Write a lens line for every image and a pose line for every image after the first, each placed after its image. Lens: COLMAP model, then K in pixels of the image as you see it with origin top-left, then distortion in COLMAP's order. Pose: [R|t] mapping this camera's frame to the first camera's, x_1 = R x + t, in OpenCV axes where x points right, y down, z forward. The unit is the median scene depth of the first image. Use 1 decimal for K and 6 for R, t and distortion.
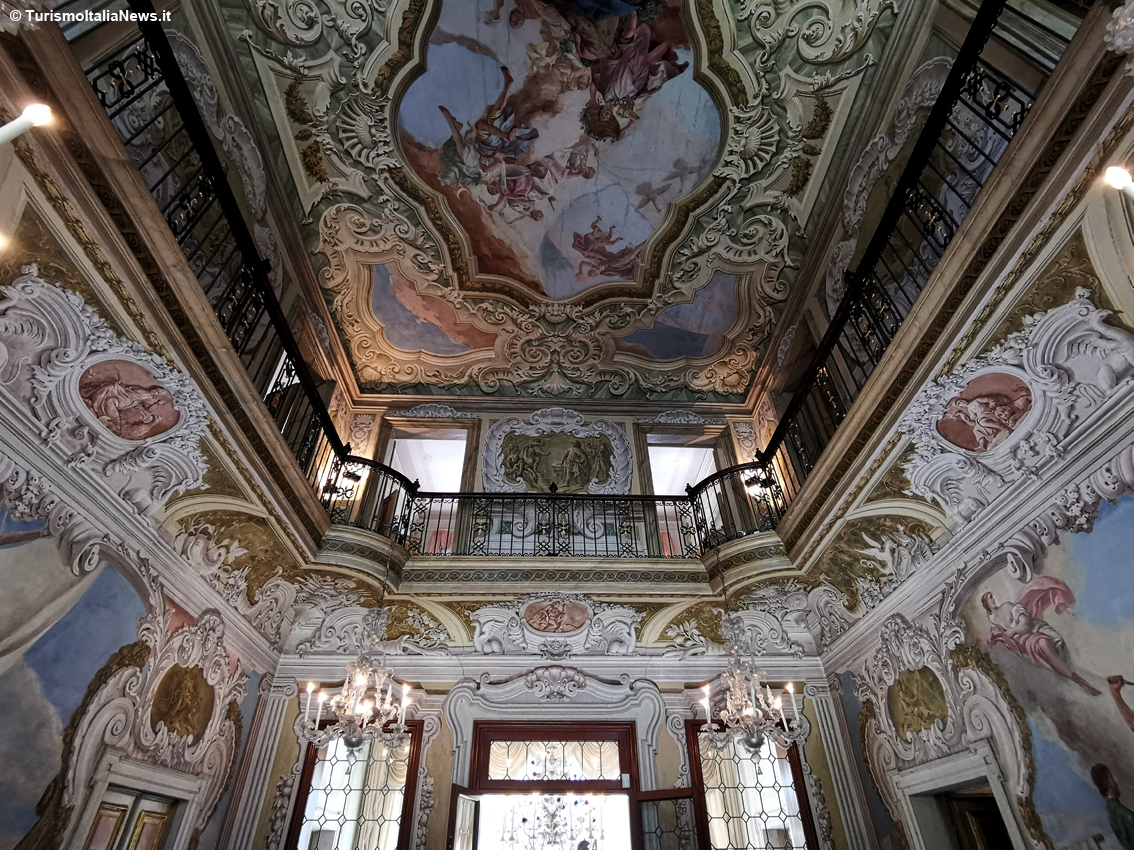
lens RADIAL K [[560.2, 0, 570.7], [0, 560.2, 433.0], [0, 0, 1]] dist [-0.069298, 0.027890]
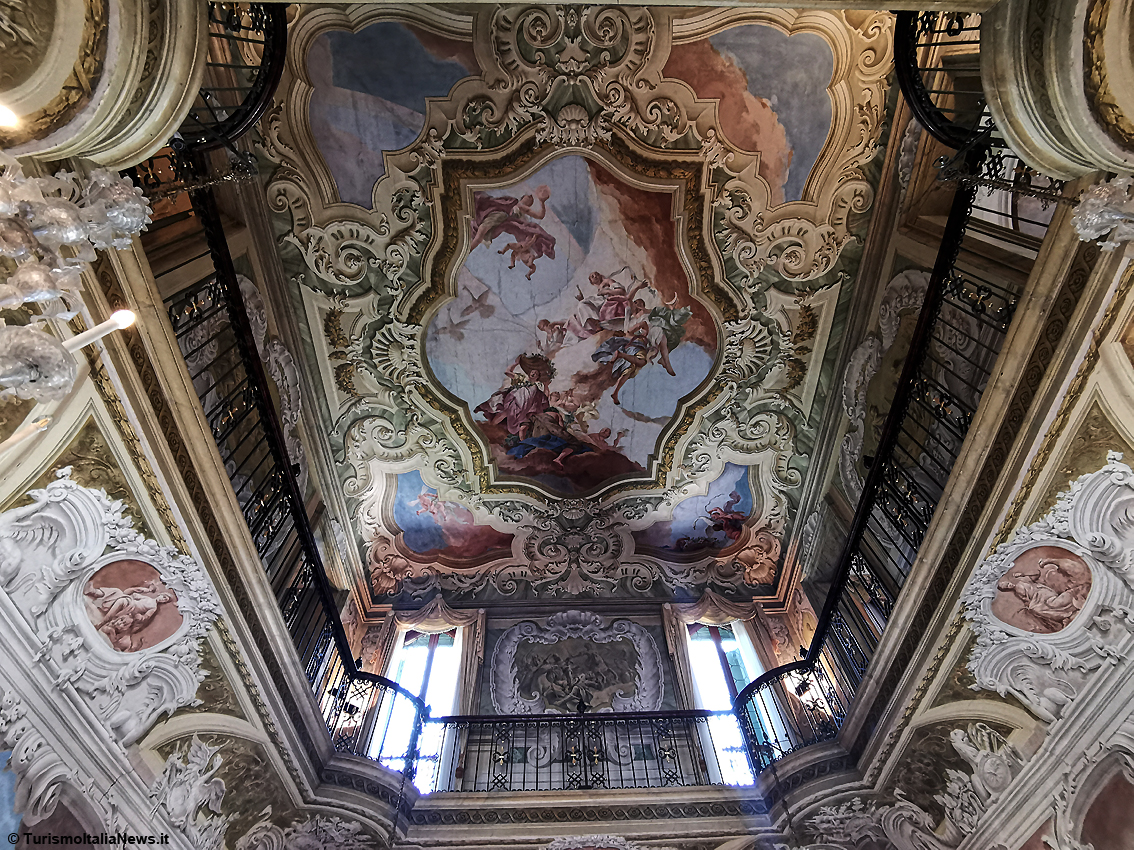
lens RADIAL K [[572.0, 0, 557.1], [0, 572.0, 431.5], [0, 0, 1]] dist [-0.002812, -0.000040]
pose [[-0.997904, 0.064683, -0.001898, 0.024966], [-0.007712, -0.147996, -0.988958, 0.580016], [-0.064250, -0.986870, 0.148185, 0.678546]]
